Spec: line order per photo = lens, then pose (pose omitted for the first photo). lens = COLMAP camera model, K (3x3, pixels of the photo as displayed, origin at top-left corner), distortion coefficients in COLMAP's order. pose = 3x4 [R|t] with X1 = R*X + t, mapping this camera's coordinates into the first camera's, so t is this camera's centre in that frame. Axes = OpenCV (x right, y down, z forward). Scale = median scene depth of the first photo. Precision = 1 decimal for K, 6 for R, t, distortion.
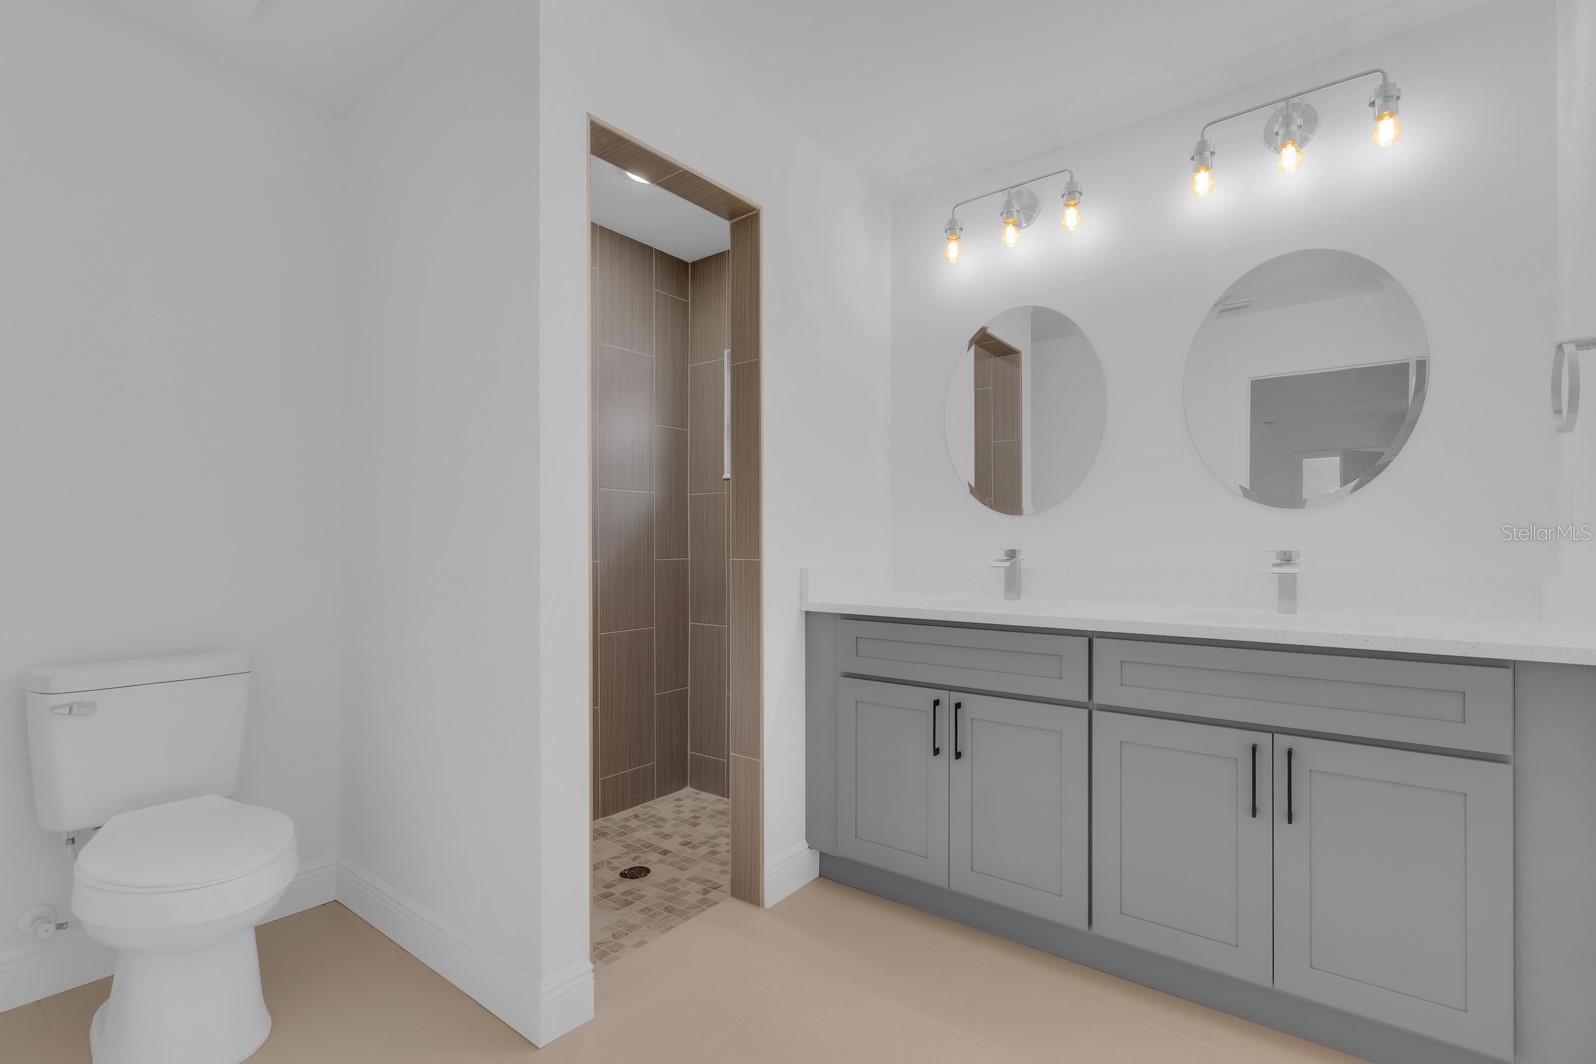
lens RADIAL K [[740.8, 0, 796.8], [0, 740.8, 544.2], [0, 0, 1]] dist [0.000228, 0.000081]
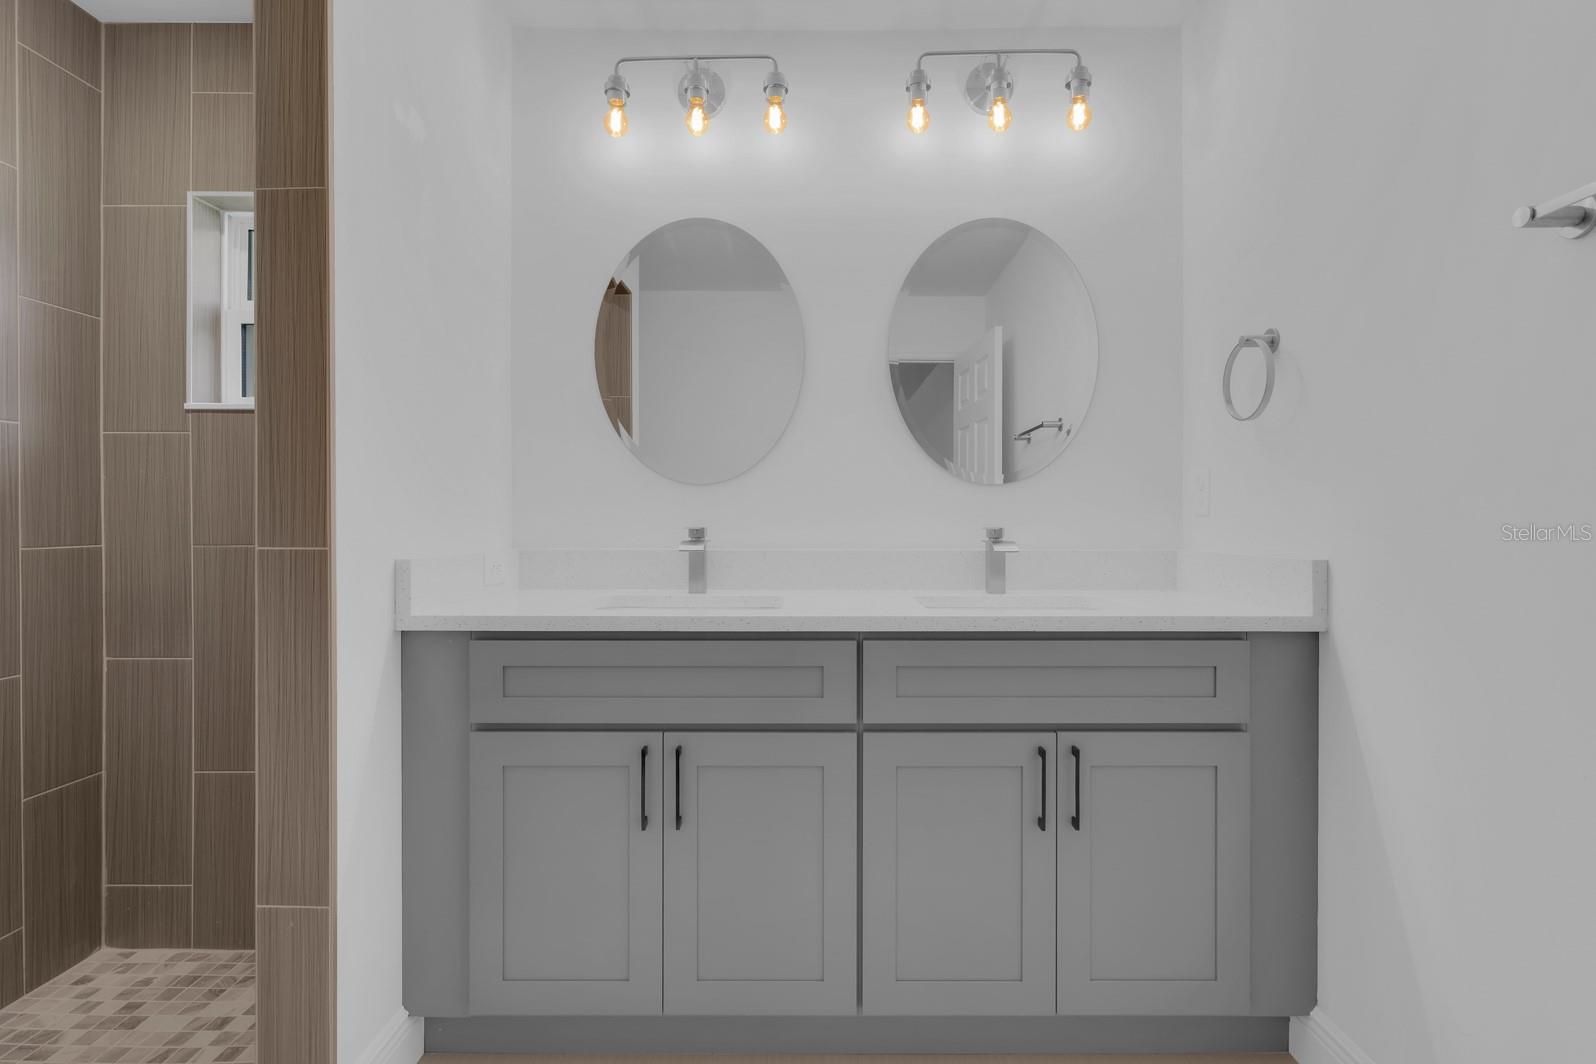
lens RADIAL K [[752.1, 0, 796.1], [0, 752.1, 527.8], [0, 0, 1]] dist [-0.003140, 0.001013]
pose [[0.793872, -0.002462, 0.608080, -0.108829], [-0.000467, 0.999989, 0.004659, 0.002960], [-0.608085, -0.003983, 0.793862, 0.325000]]
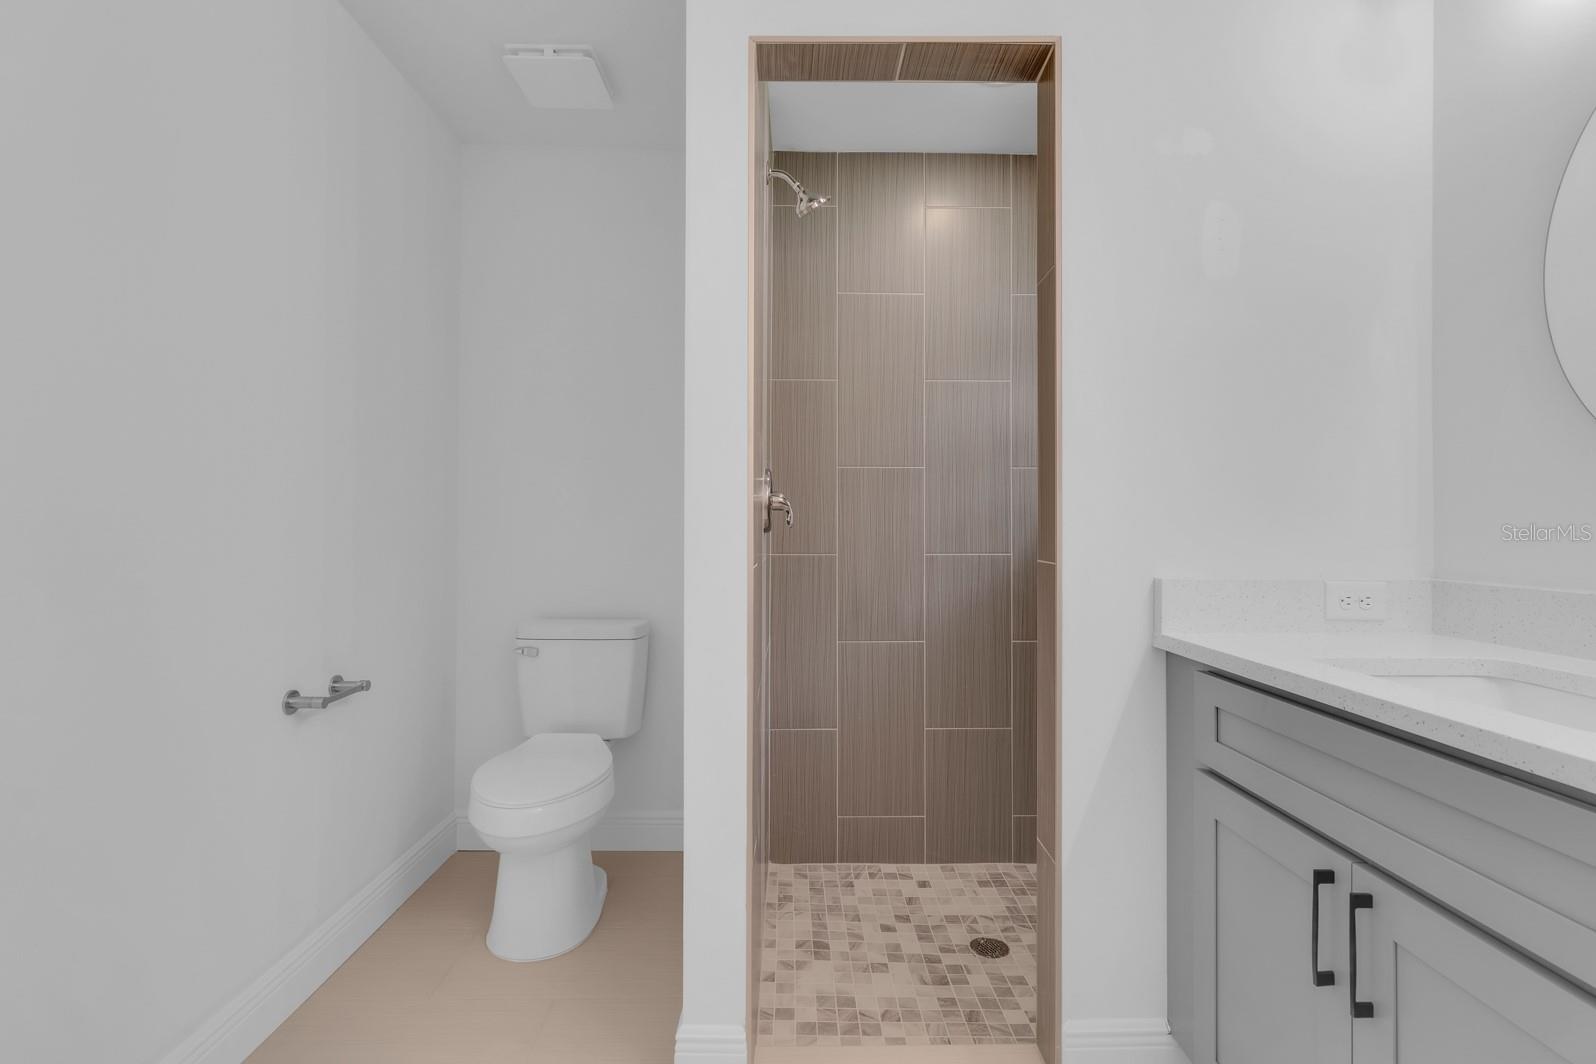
lens RADIAL K [[738.3, 0, 801.3], [0, 738.3, 521.7], [0, 0, 1]] dist [0.002431, 0.000004]
pose [[0.619921, -0.002819, -0.784659, 0.317098], [-0.003090, 0.999977, -0.006033, -0.011162], [0.784658, 0.006164, 0.619898, 0.387296]]
